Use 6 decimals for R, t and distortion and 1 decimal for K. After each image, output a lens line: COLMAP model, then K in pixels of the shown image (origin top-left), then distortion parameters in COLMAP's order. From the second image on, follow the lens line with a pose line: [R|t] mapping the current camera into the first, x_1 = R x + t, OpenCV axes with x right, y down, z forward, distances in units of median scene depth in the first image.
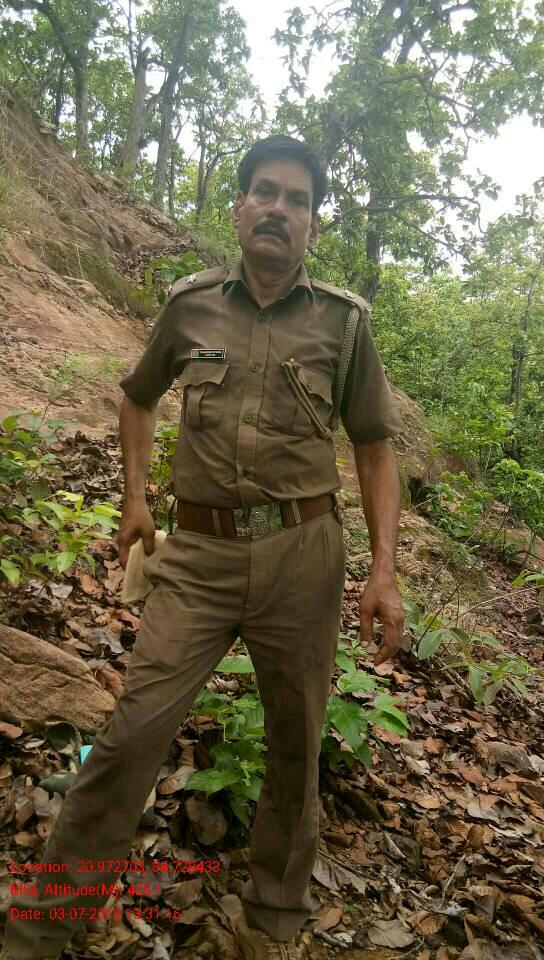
lens RADIAL K [[745.8, 0, 272.0], [0, 745.8, 480.0], [0, 0, 1]] dist [0.095376, -0.152040]
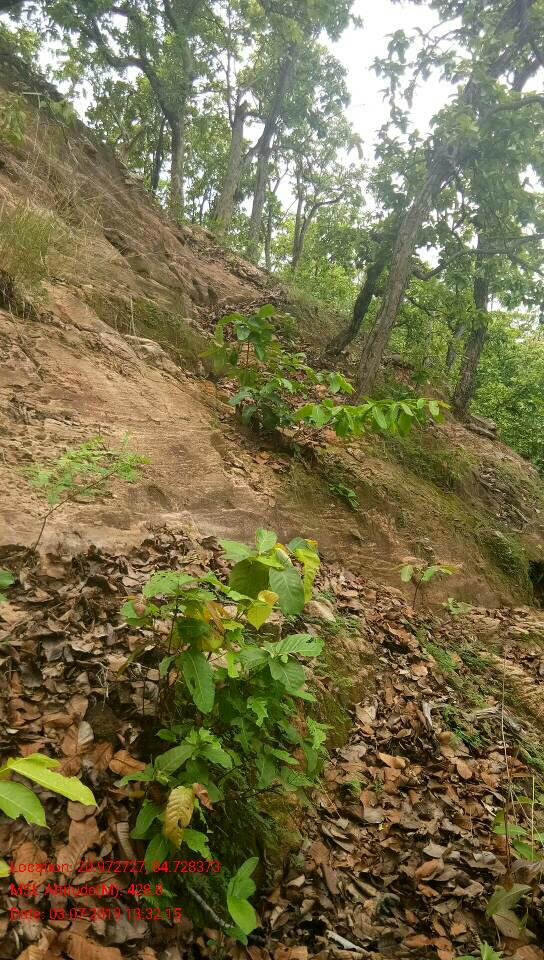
lens RADIAL K [[745.8, 0, 272.0], [0, 745.8, 480.0], [0, 0, 1]] dist [0.095376, -0.152040]
pose [[0.991619, 0.012835, -0.128561, 0.004882], [-0.020899, 0.997884, -0.061575, -0.035912], [0.127498, 0.063746, 0.989788, 0.117528]]
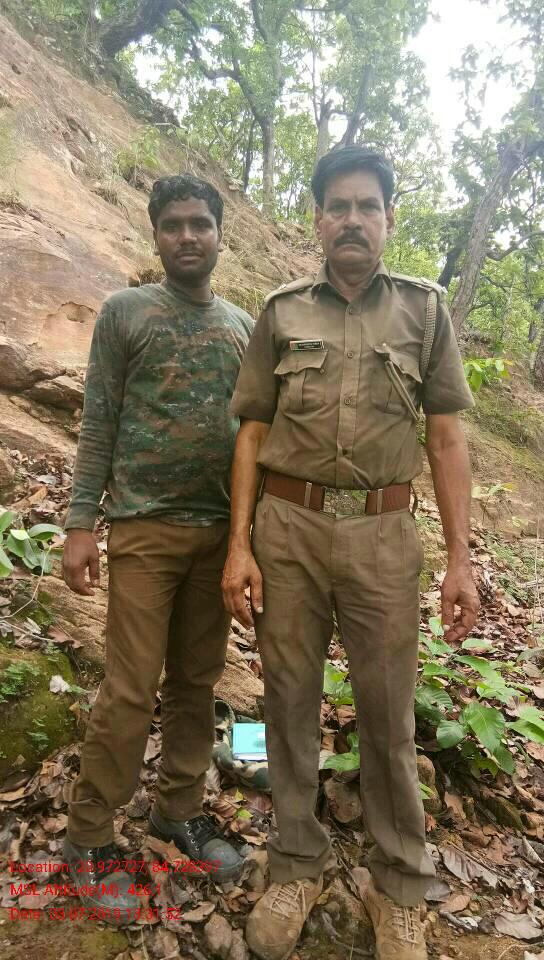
lens RADIAL K [[745.8, 0, 272.0], [0, 745.8, 480.0], [0, 0, 1]] dist [0.095376, -0.152040]
pose [[0.970733, -0.002324, -0.240149, 0.014138], [-0.009185, 0.998862, -0.046791, 0.008403], [0.239985, 0.047627, 0.969608, -0.017534]]
